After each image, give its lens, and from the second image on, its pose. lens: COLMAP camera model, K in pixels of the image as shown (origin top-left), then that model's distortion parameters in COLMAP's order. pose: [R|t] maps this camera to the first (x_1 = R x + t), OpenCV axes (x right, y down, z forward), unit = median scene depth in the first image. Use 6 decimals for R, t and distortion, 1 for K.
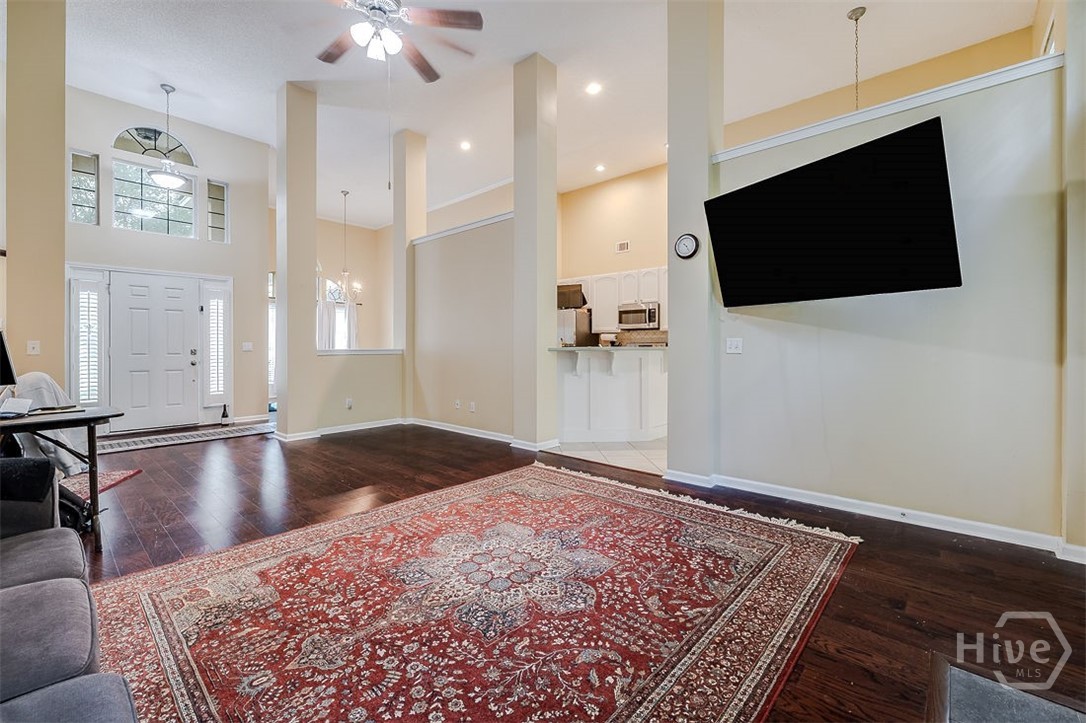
lens RADIAL K [[458.7, 0, 536.0], [0, 458.7, 353.9], [0, 0, 1]] dist [-0.000727, 0.000278]
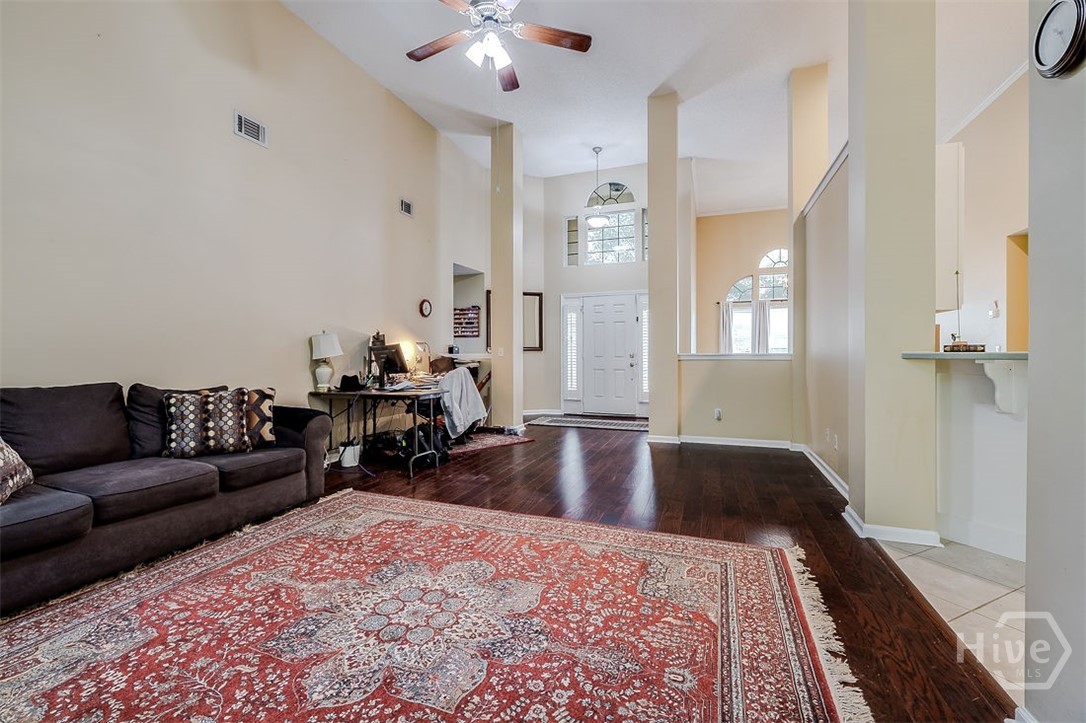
lens RADIAL K [[458.7, 0, 536.0], [0, 458.7, 353.9], [0, 0, 1]] dist [-0.000727, 0.000278]
pose [[0.367813, 0.004270, -0.929890, 0.745939], [-0.010792, 0.999942, 0.000323, -0.014586], [0.929837, 0.009917, 0.367837, 0.843444]]
